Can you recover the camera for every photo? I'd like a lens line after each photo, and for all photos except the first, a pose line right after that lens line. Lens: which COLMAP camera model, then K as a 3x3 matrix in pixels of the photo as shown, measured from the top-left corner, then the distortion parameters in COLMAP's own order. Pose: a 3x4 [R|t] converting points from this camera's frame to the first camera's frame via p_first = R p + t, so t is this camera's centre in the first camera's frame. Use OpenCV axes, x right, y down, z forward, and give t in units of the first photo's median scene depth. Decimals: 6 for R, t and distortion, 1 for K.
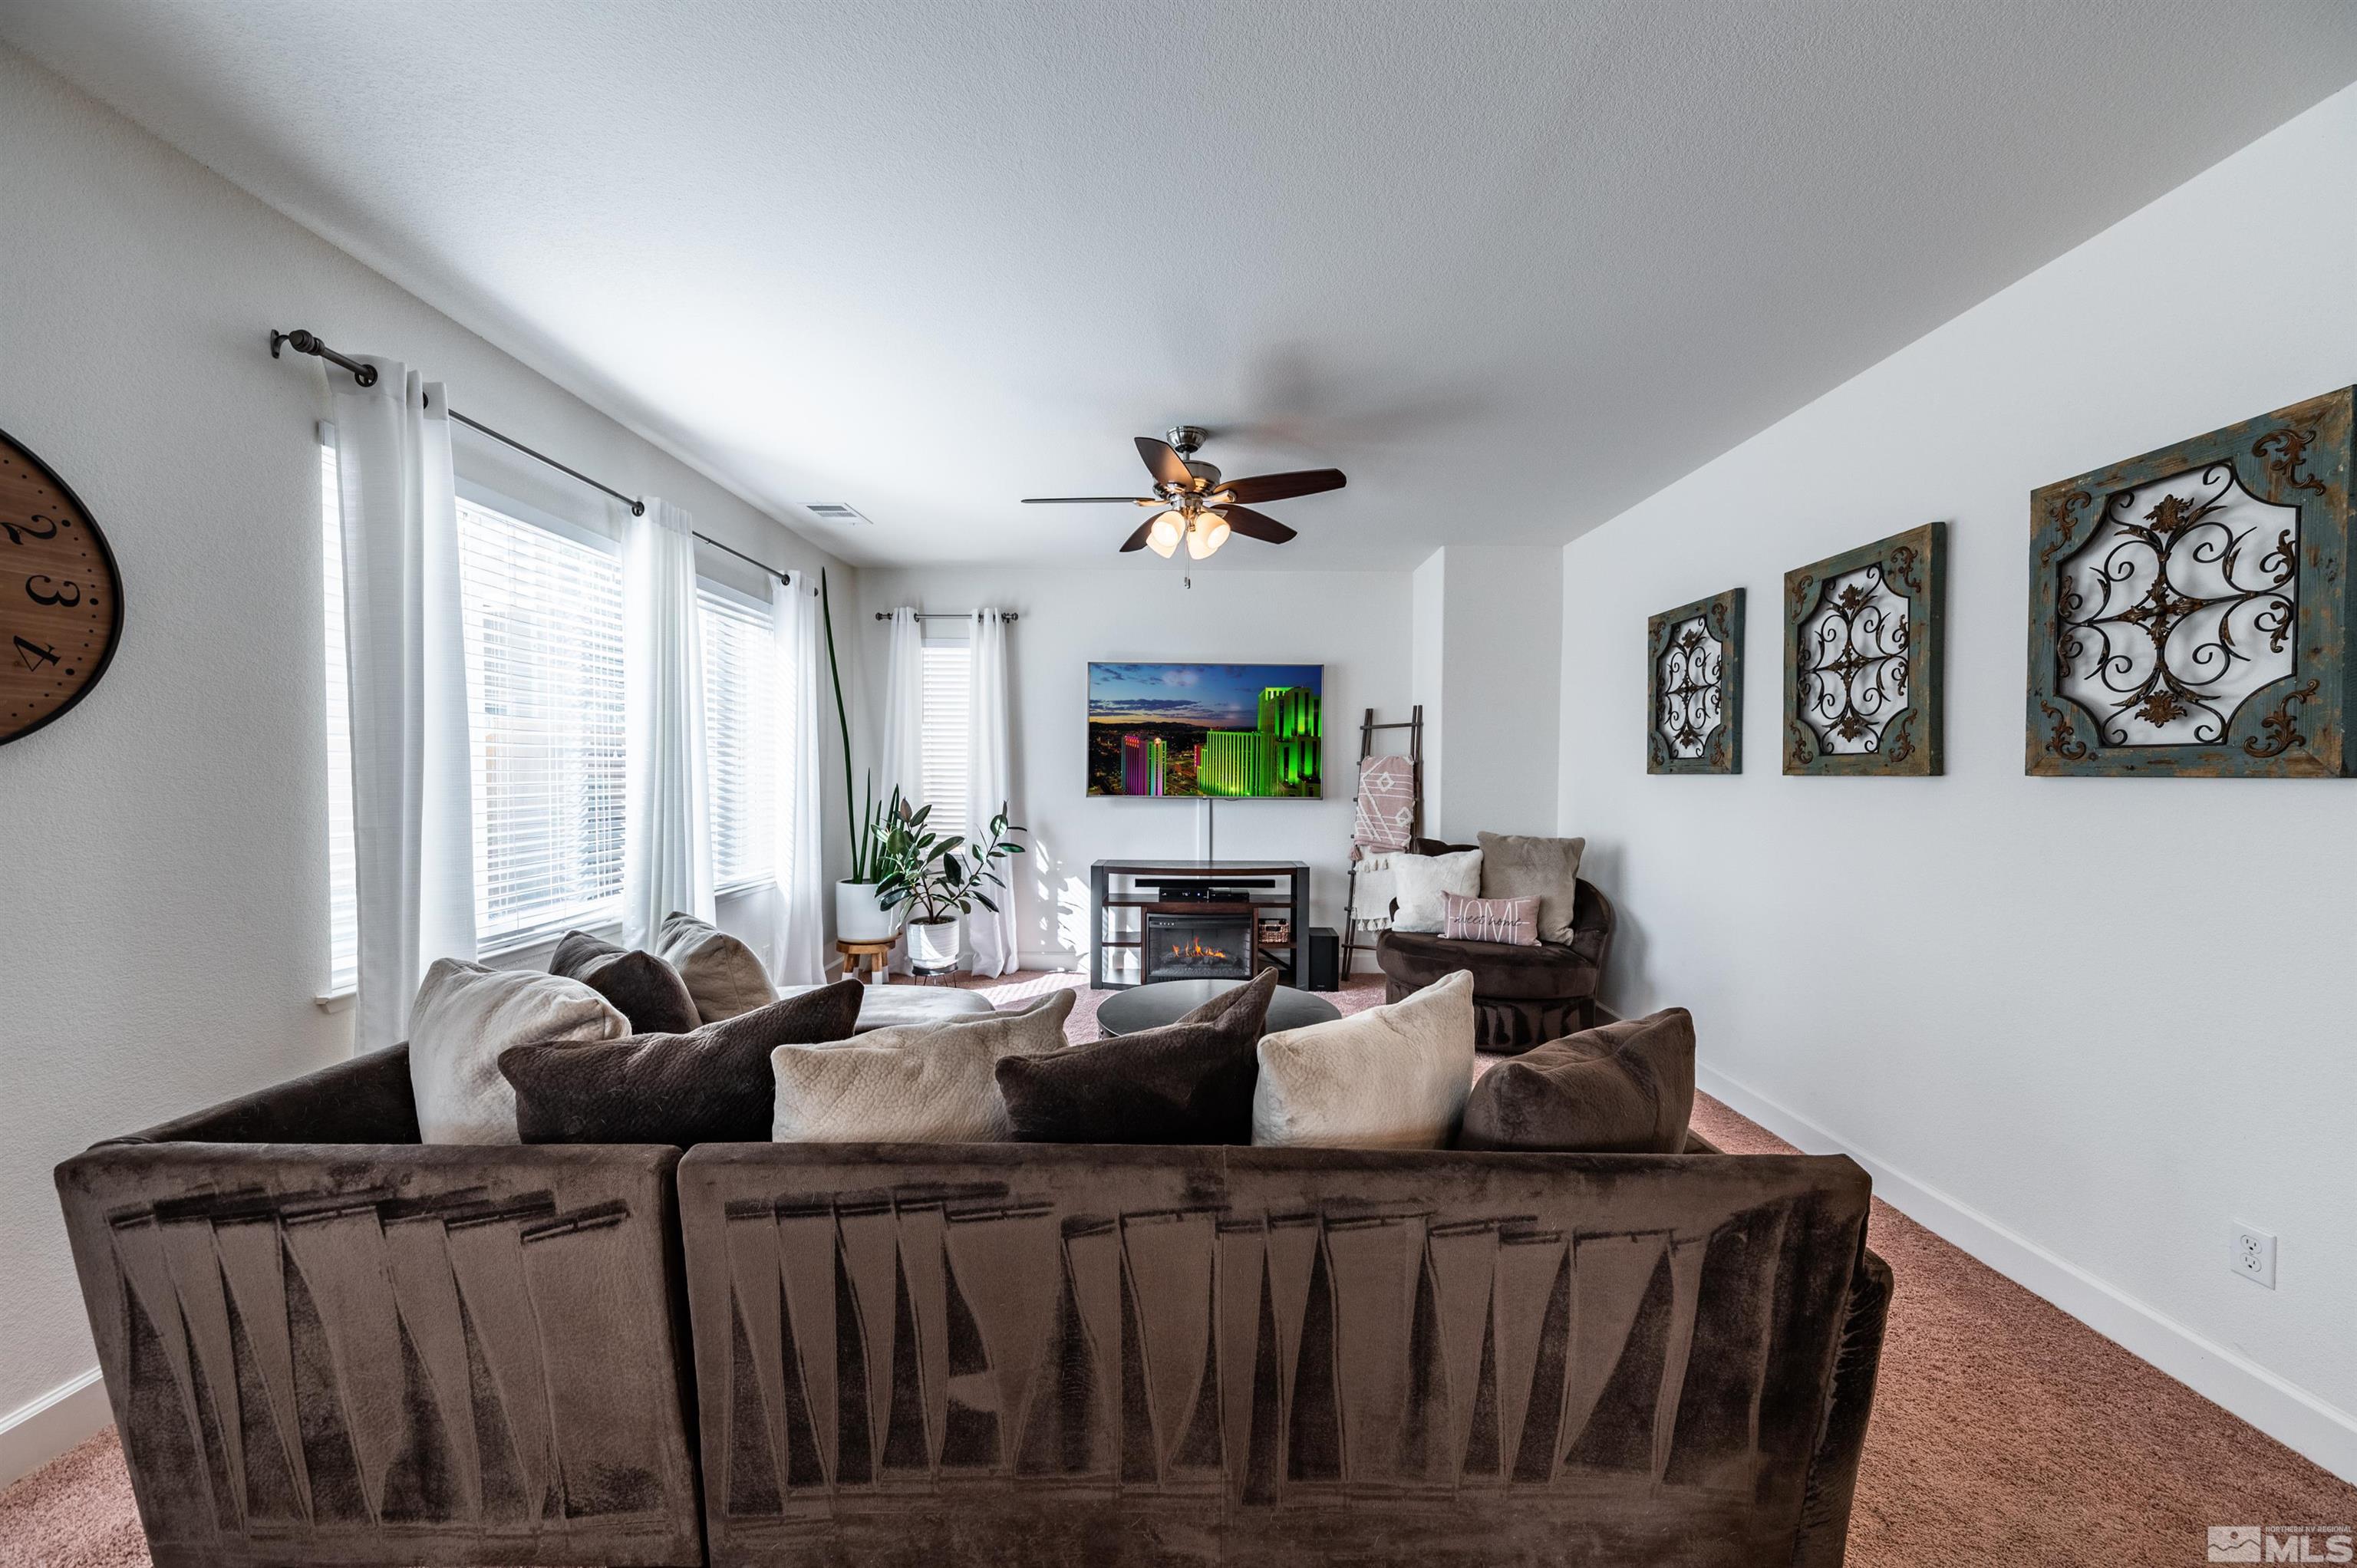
lens RADIAL K [[812.8, 0, 1178.0], [0, 812.8, 789.8], [0, 0, 1]] dist [0.015892, -0.006430]
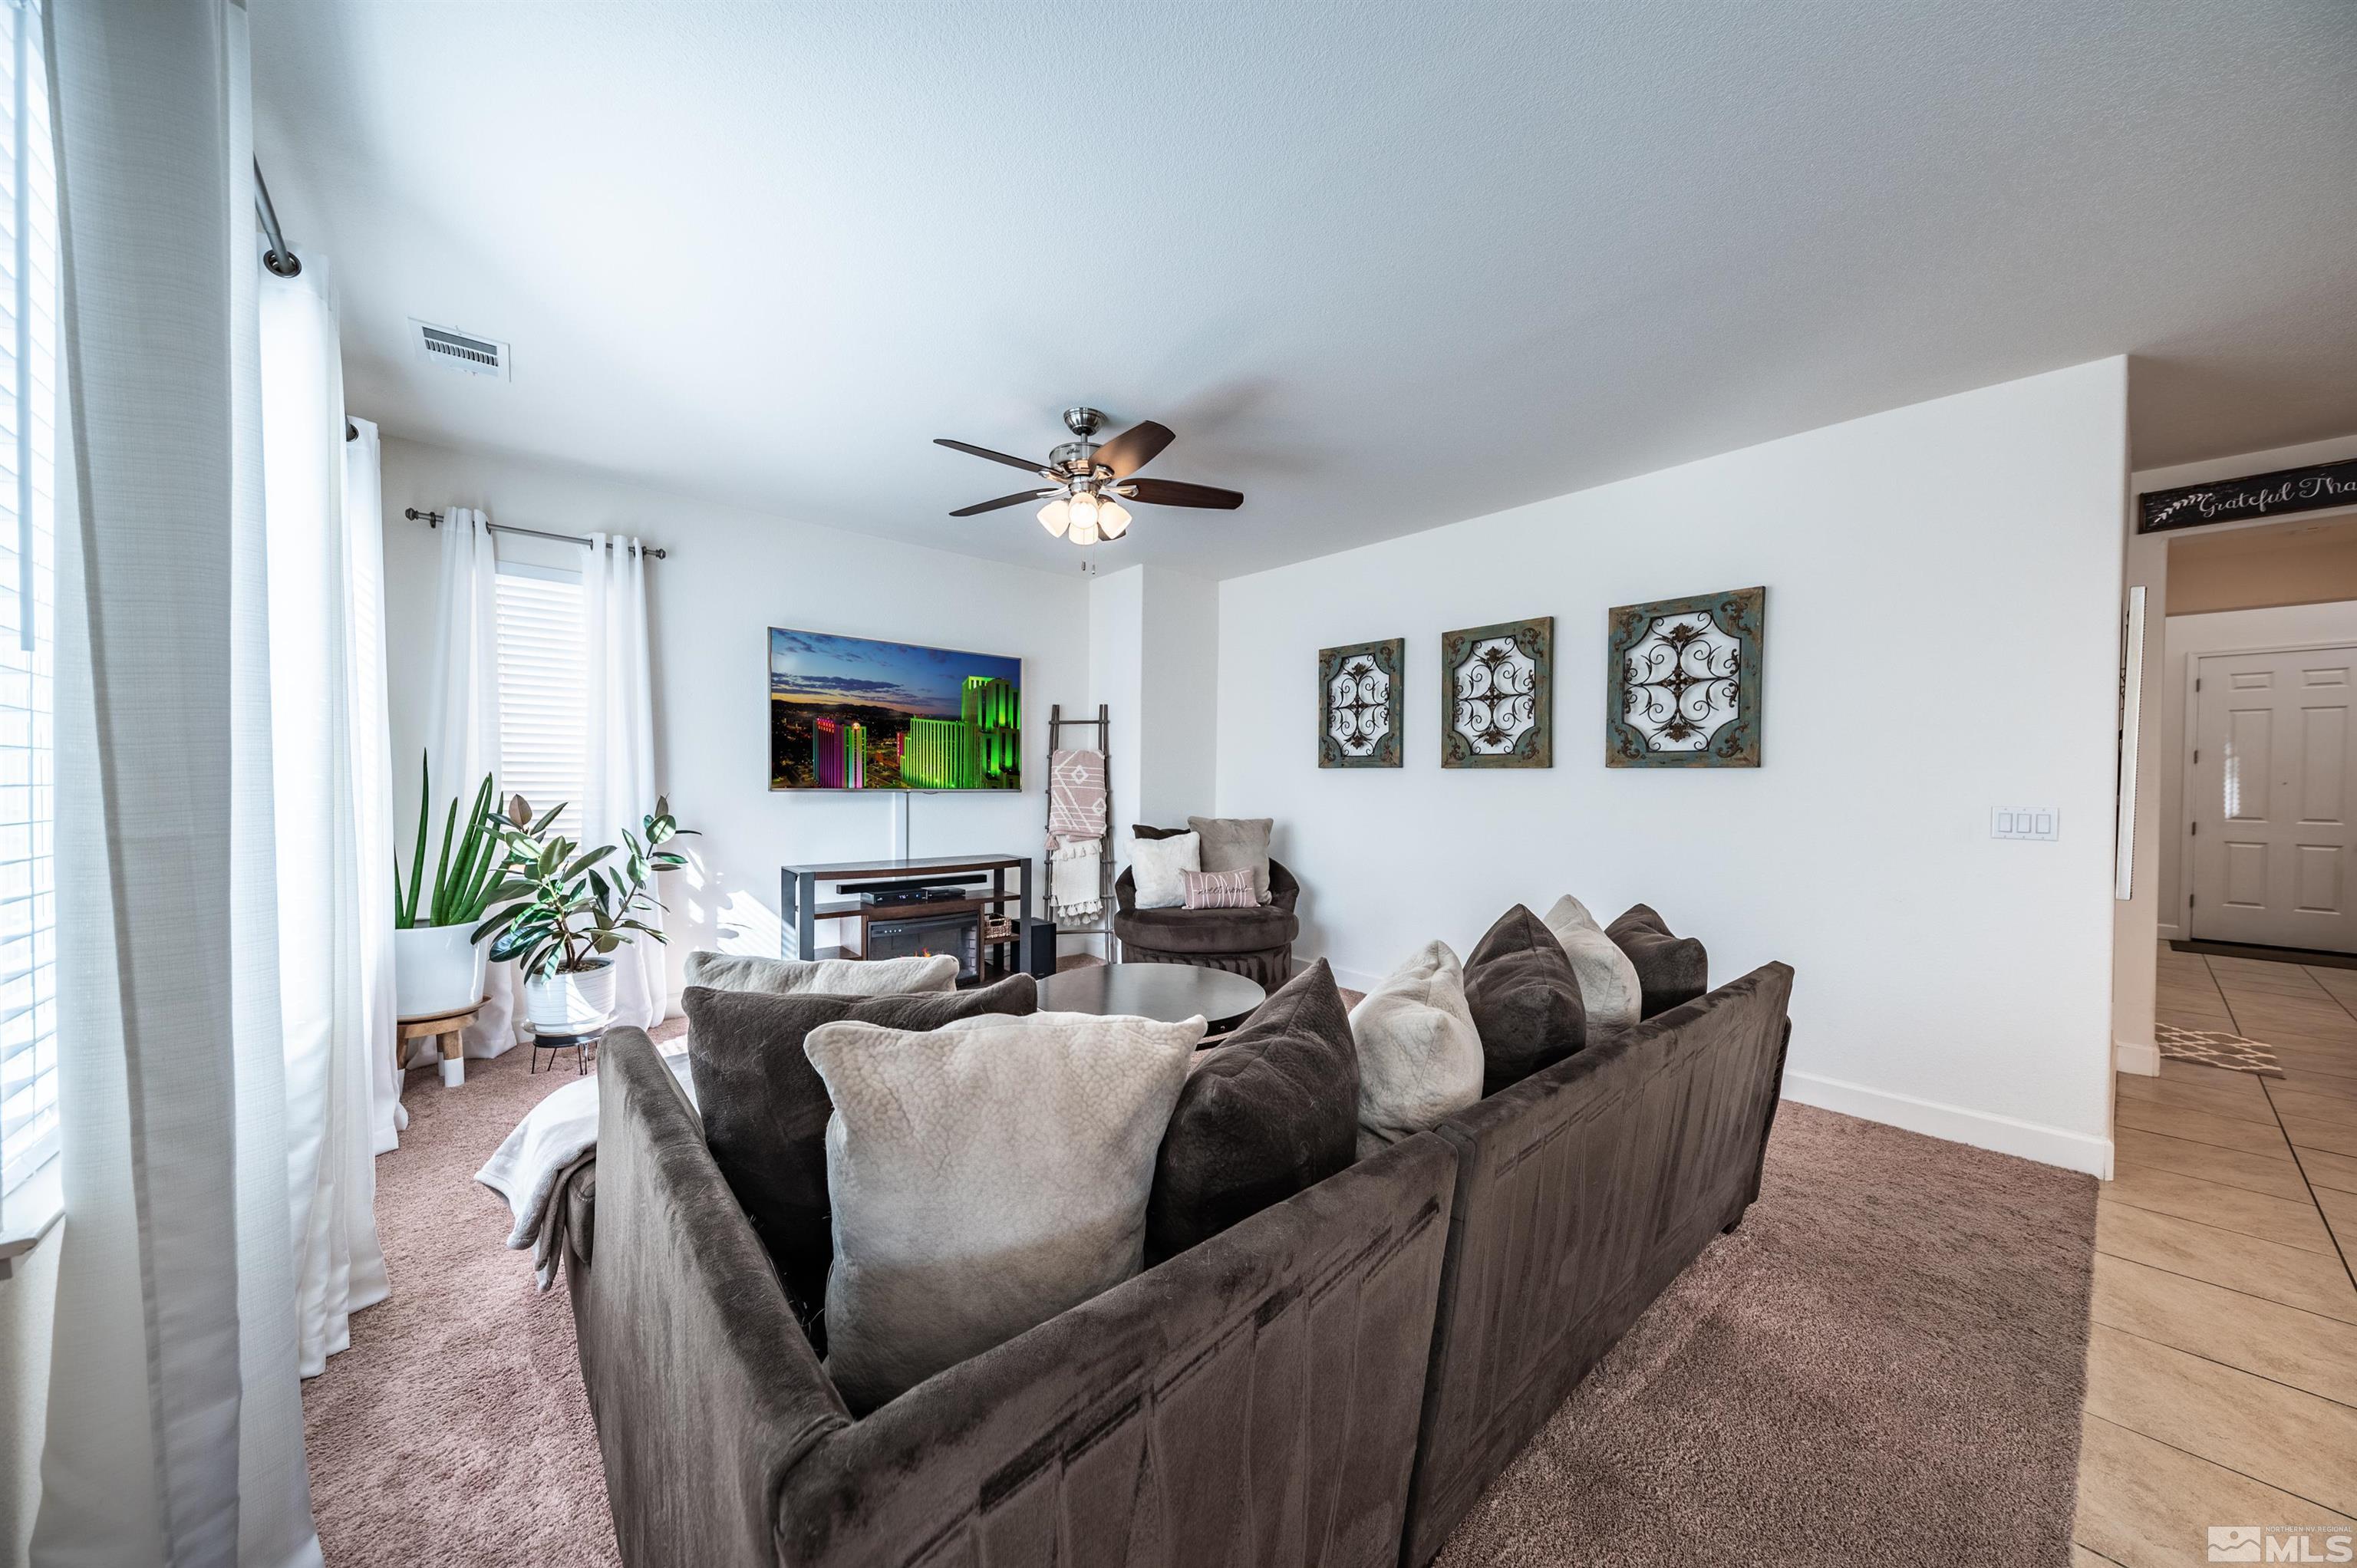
lens RADIAL K [[812.8, 0, 1178.0], [0, 812.8, 789.8], [0, 0, 1]] dist [0.015892, -0.006430]
pose [[0.754950, -0.006187, 0.655753, -0.444205], [0.006452, 0.999977, 0.002007, 0.011729], [-0.655751, 0.002716, 0.754972, 0.145346]]
